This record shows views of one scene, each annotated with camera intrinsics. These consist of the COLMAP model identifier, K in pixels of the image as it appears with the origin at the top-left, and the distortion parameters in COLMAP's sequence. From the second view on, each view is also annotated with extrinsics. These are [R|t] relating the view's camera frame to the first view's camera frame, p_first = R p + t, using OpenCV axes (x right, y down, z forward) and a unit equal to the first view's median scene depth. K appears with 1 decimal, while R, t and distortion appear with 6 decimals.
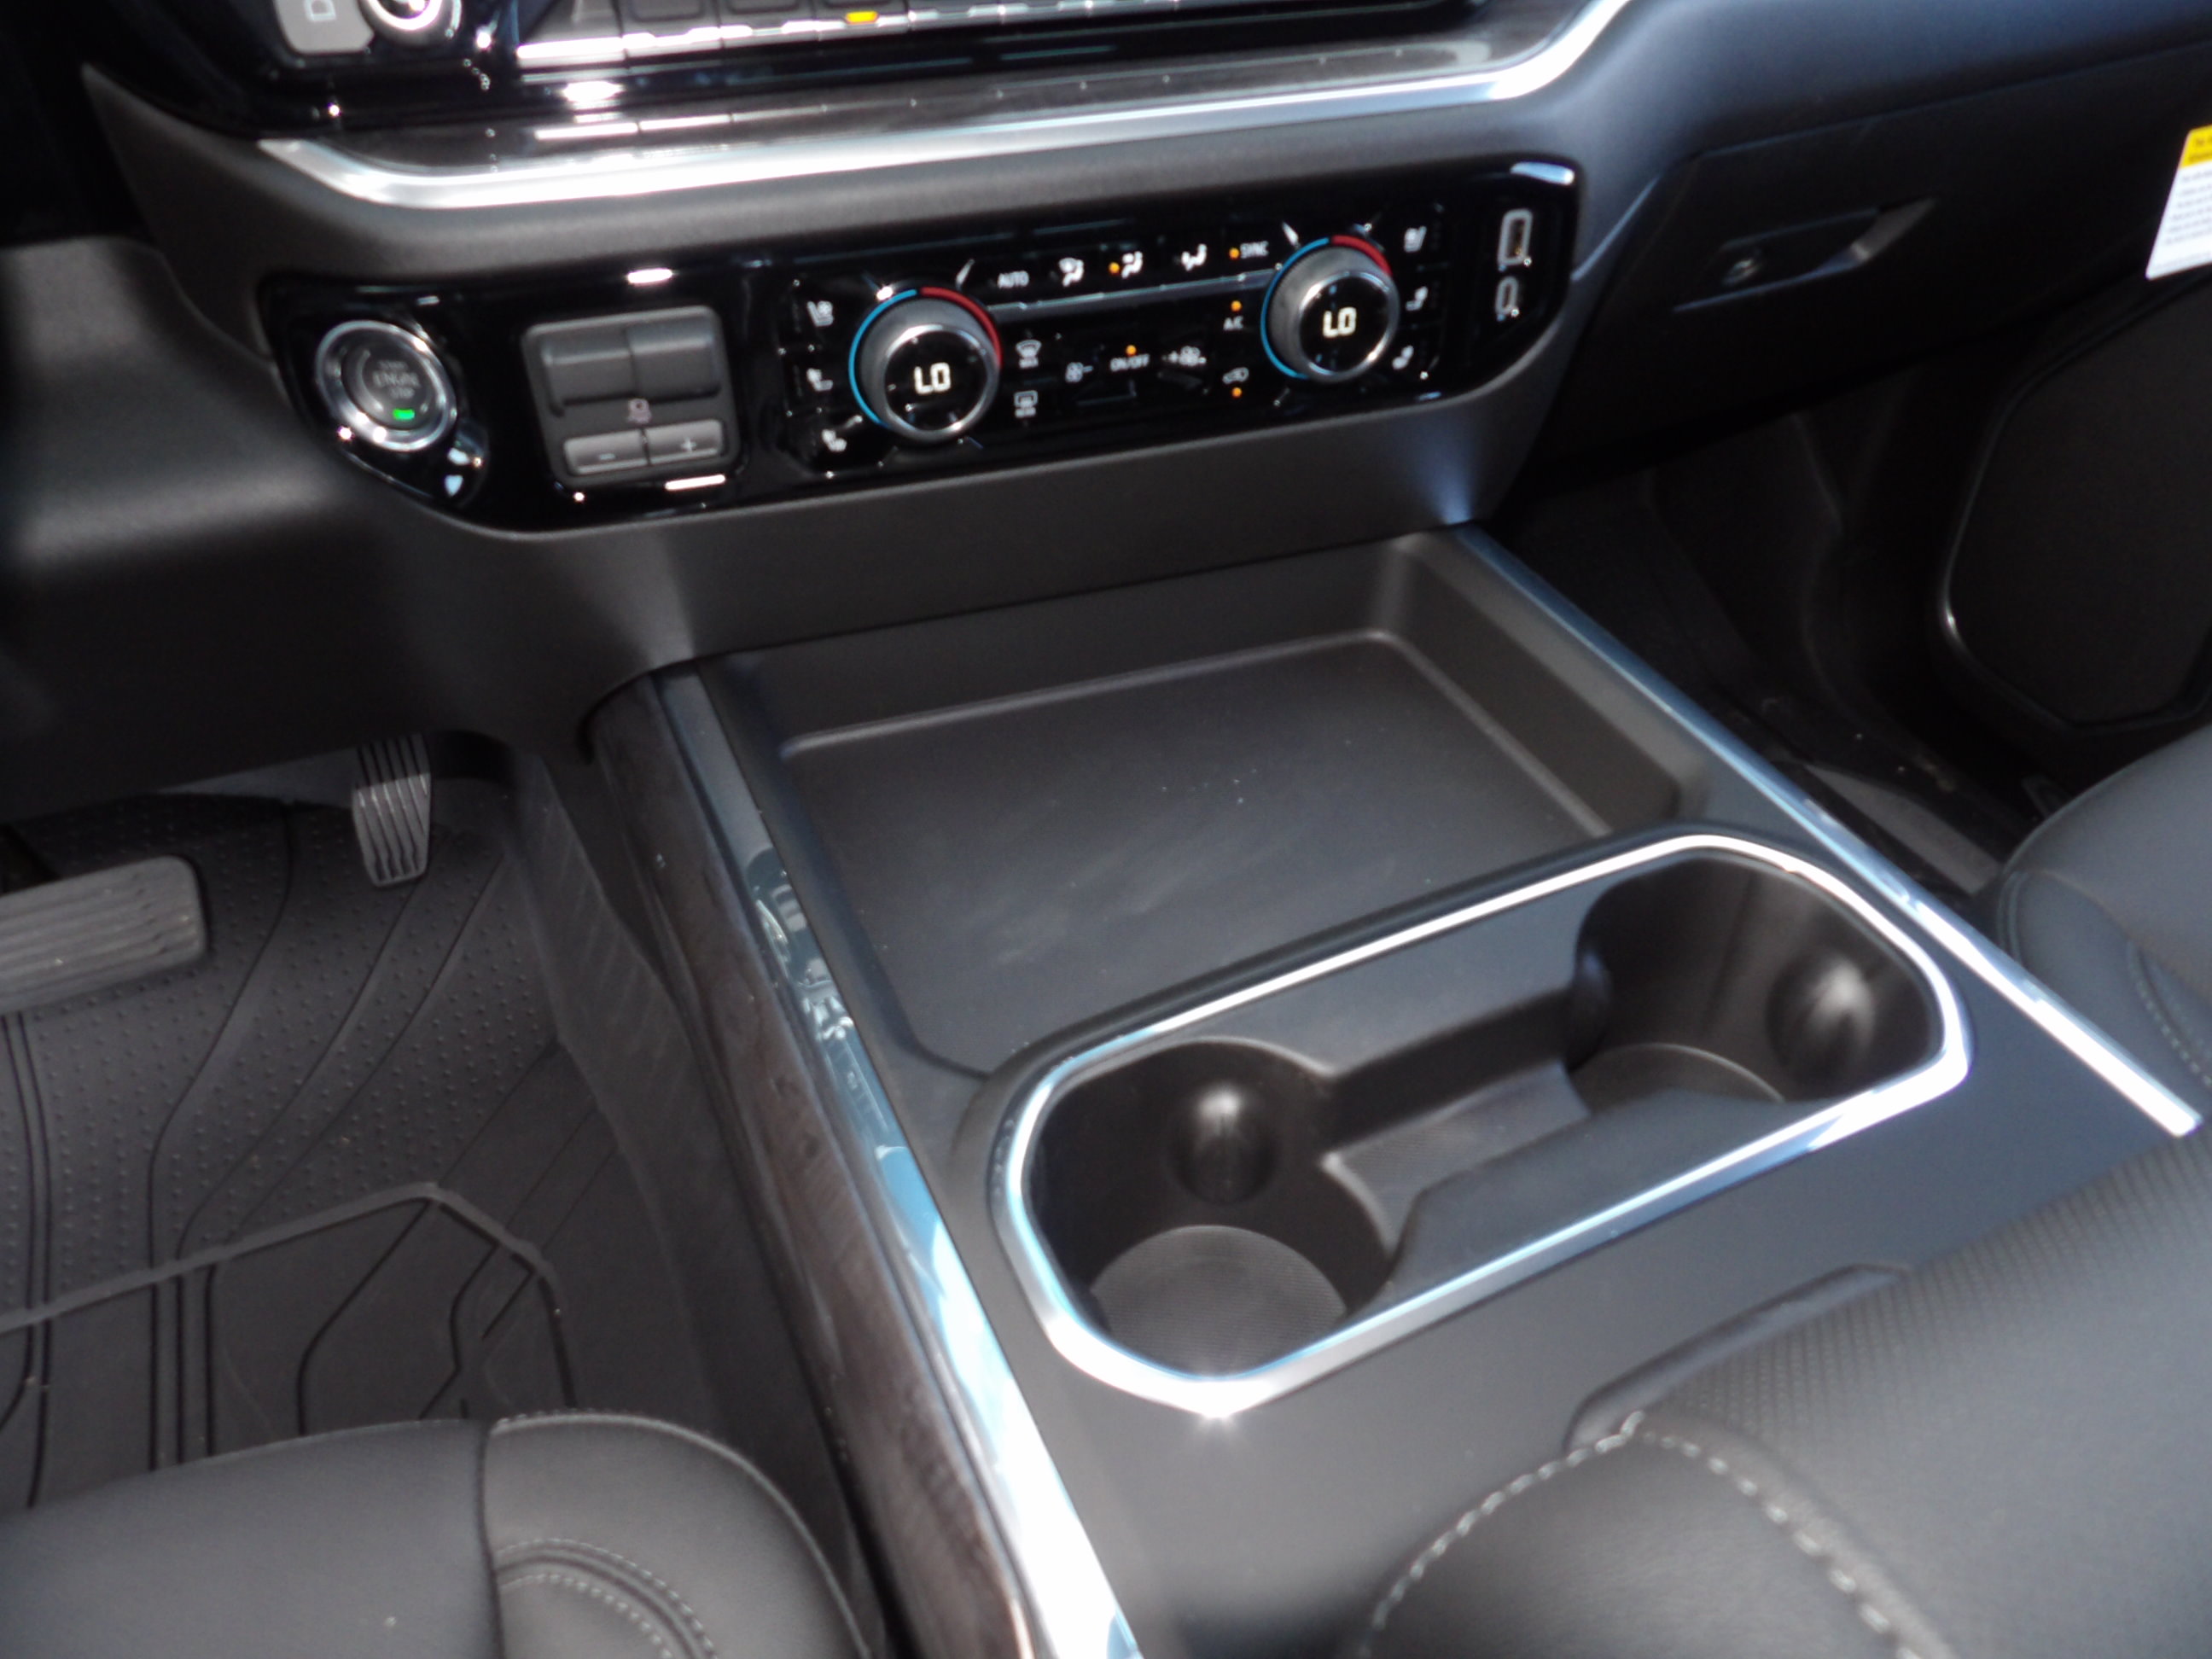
lens RADIAL K [[1589.5, 0, 1103.3], [0, 1589.5, 787.3], [0, 0, 1]] dist [-0.046319, 0.060968]
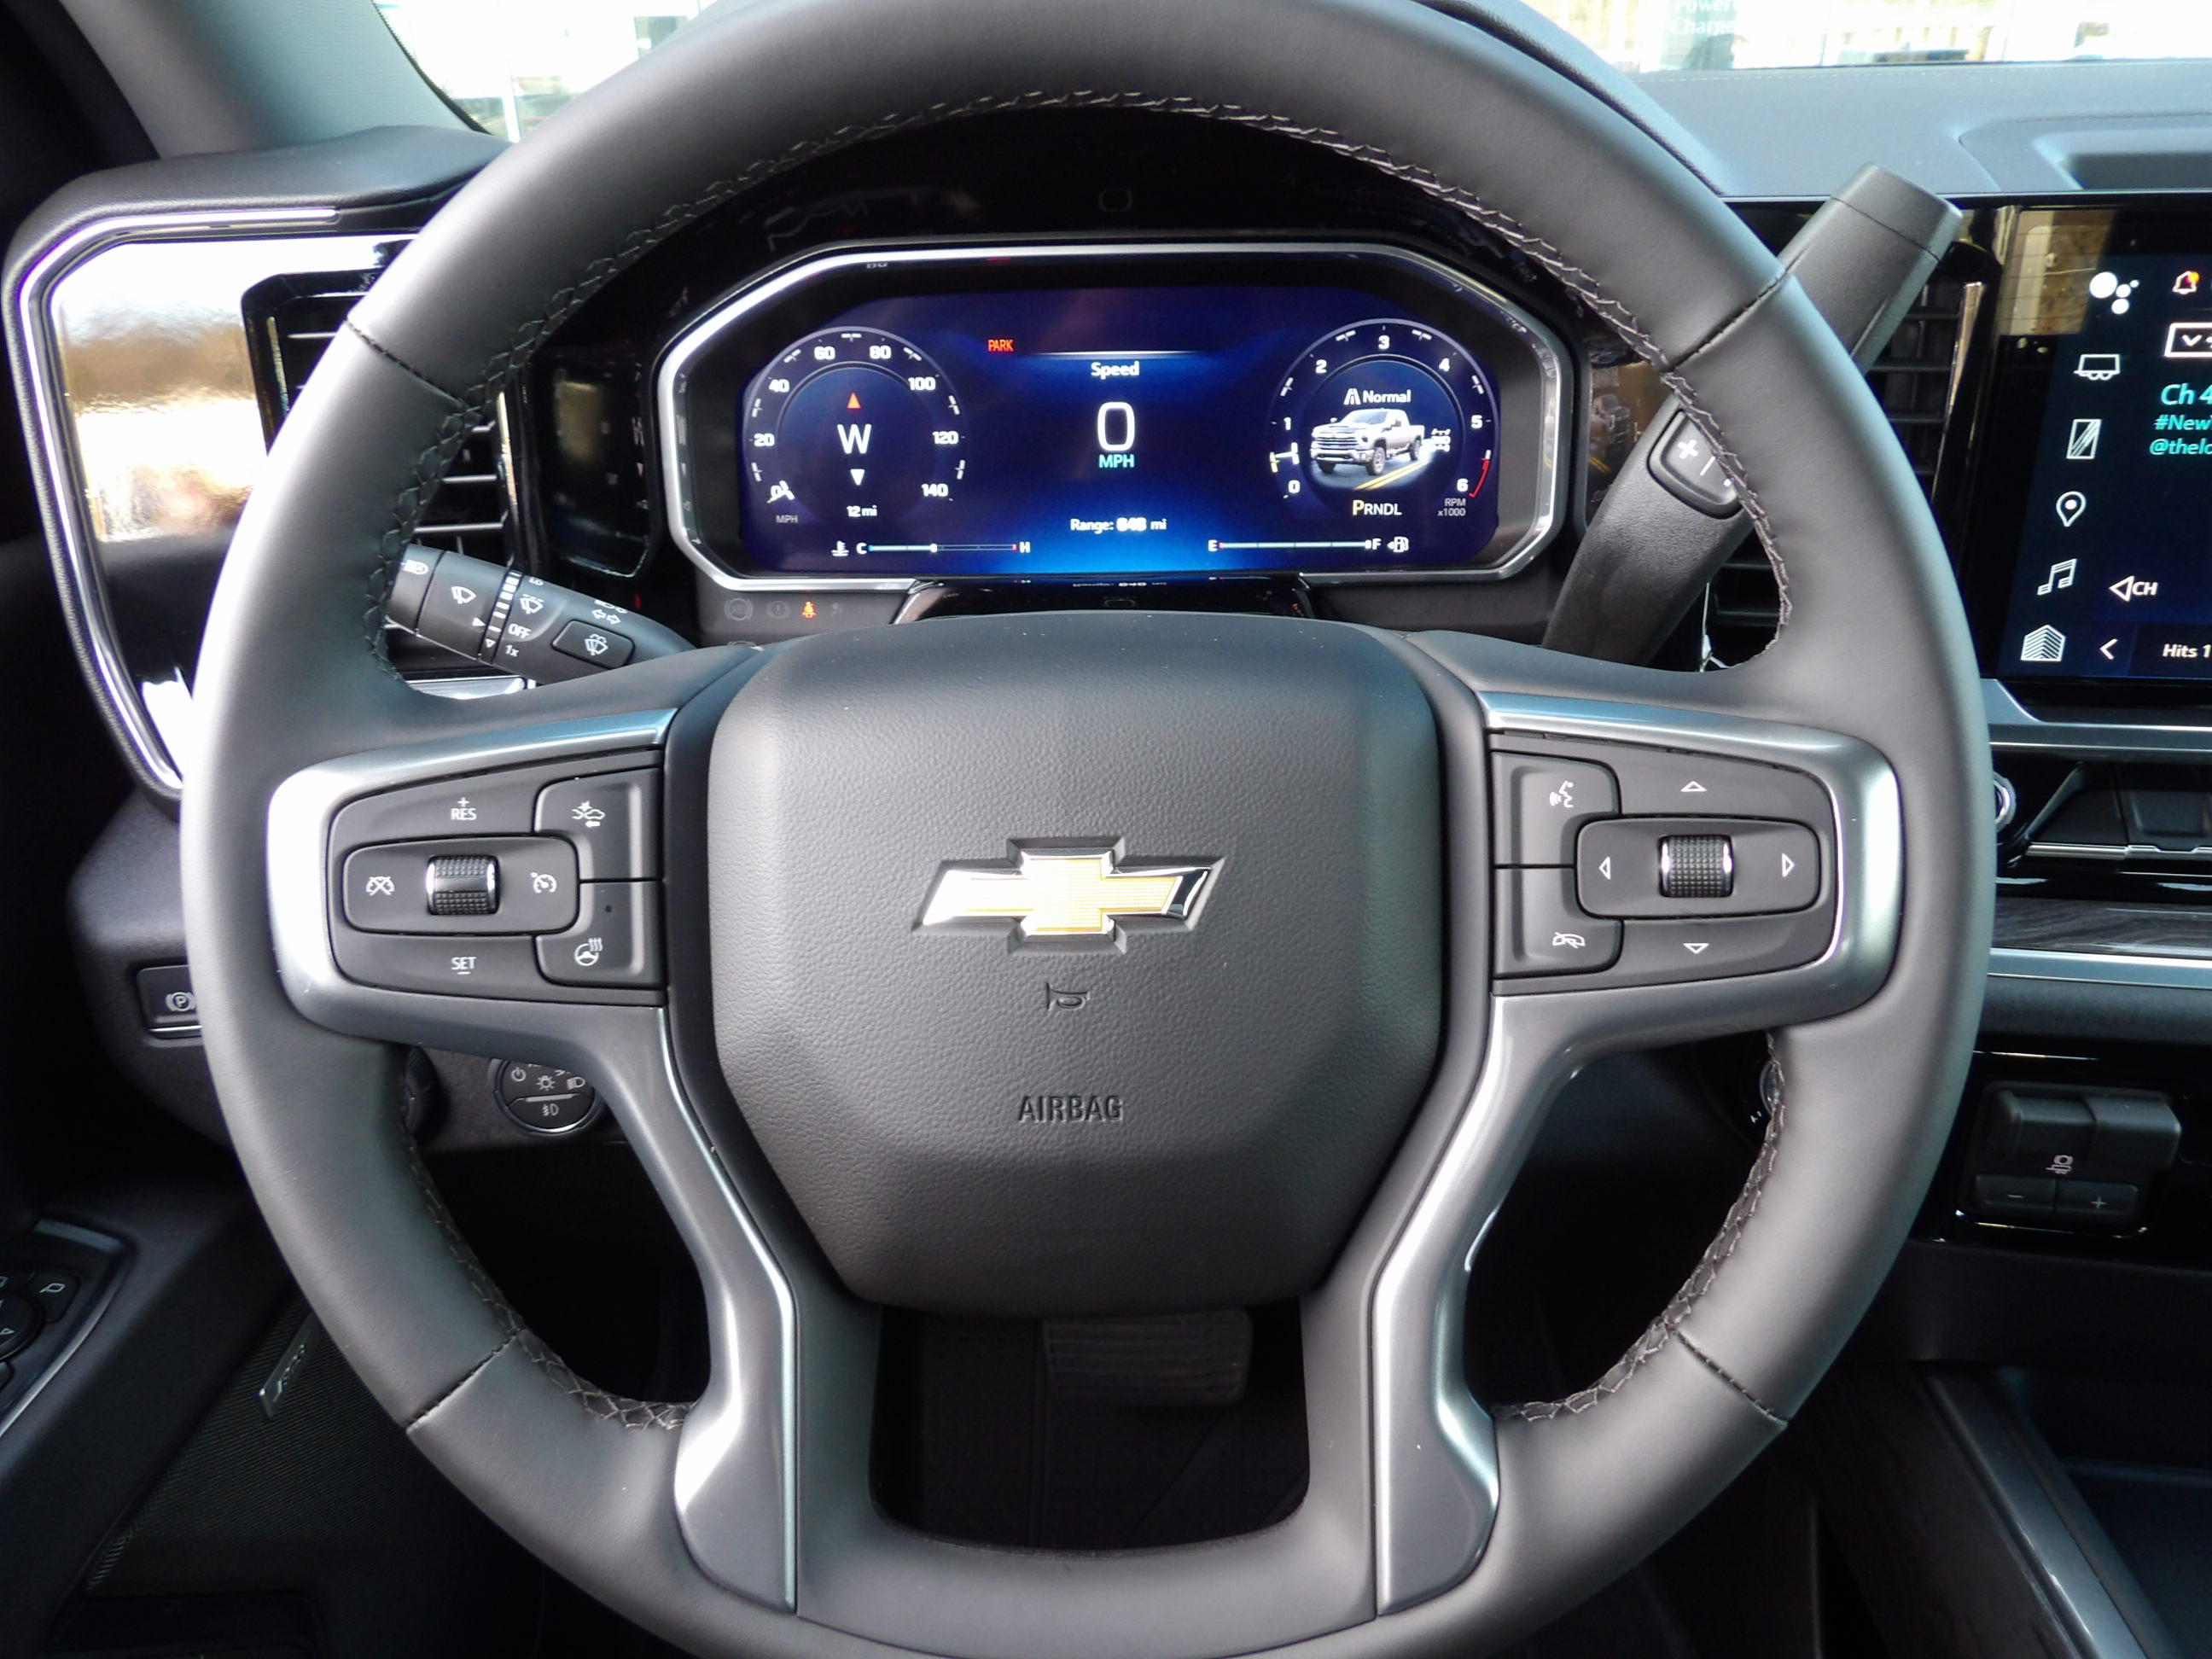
lens RADIAL K [[1587.4, 0, 1099.2], [0, 1587.4, 799.5], [0, 0, 1]] dist [-0.000709, 0.008135]
pose [[0.895495, 0.167919, -0.412180, -0.451527], [-0.265481, 0.944833, -0.191861, -0.087925], [0.357224, 0.281236, 0.890673, -0.244100]]
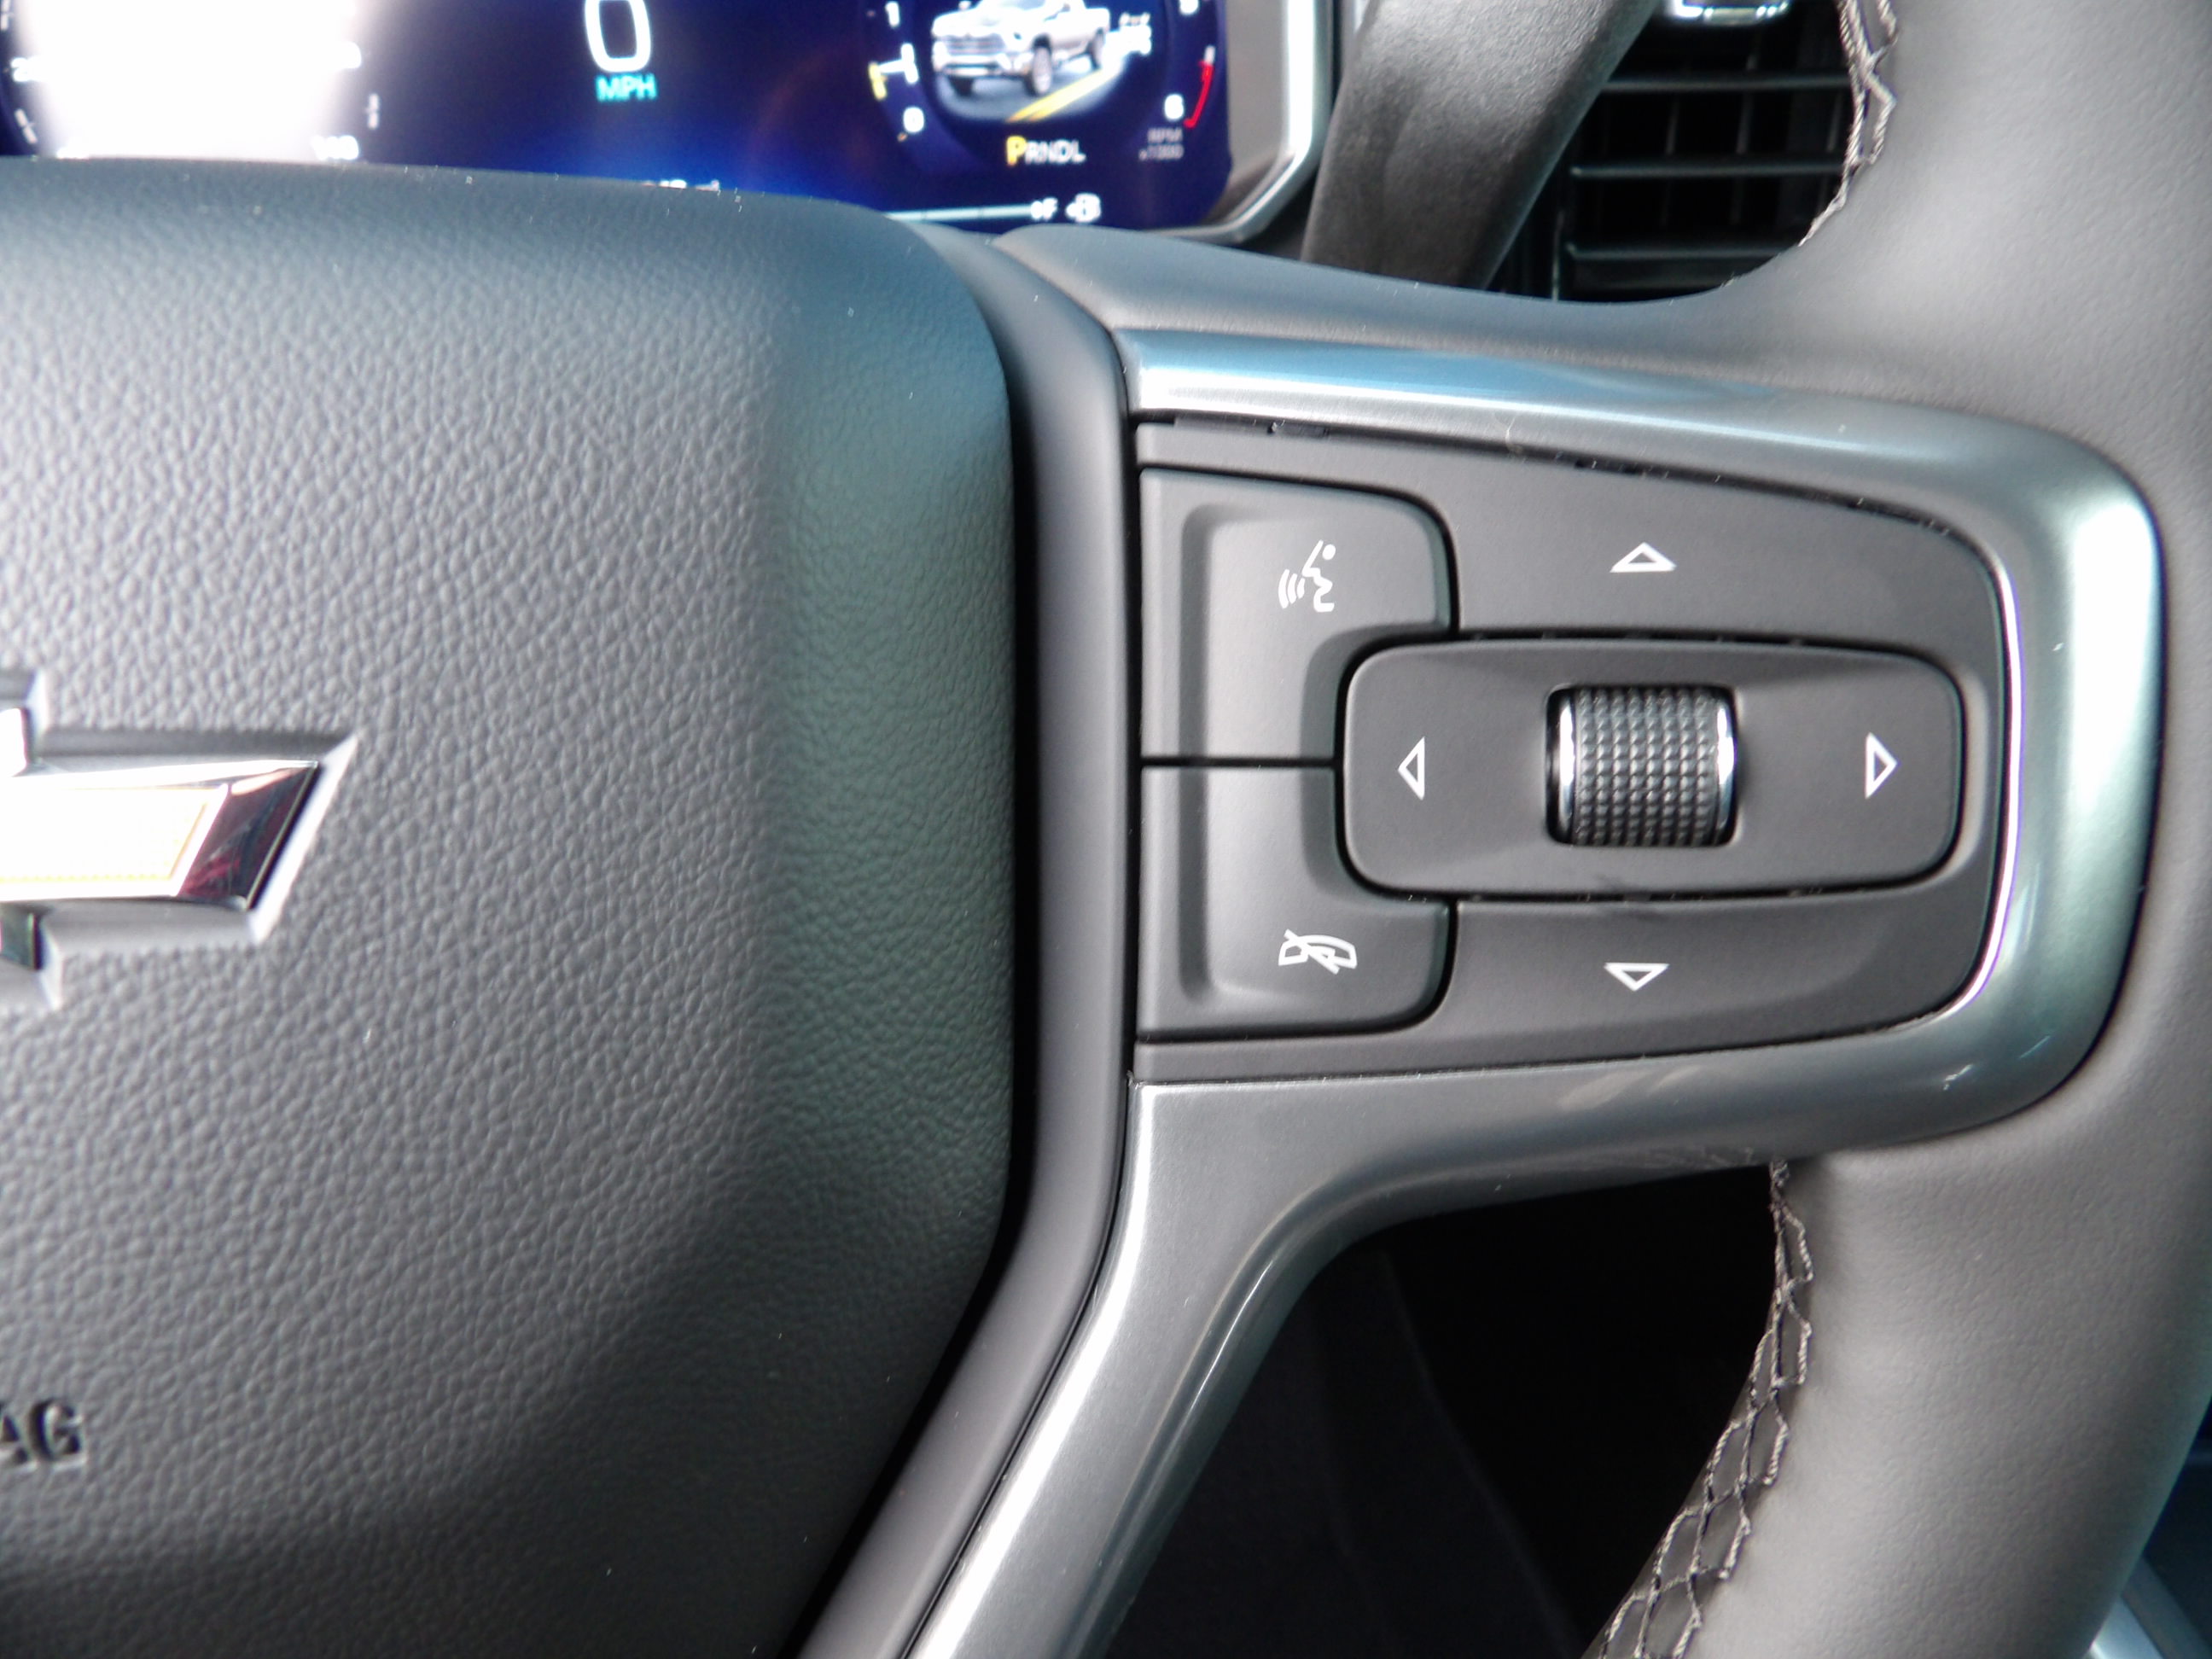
lens RADIAL K [[1587.4, 0, 1099.2], [0, 1587.4, 799.5], [0, 0, 1]] dist [-0.000709, 0.008135]
pose [[0.939162, 0.202345, -0.277544, -0.506428], [-0.251842, 0.955138, -0.155842, -0.187015], [0.233559, 0.216258, 0.947989, 0.177779]]
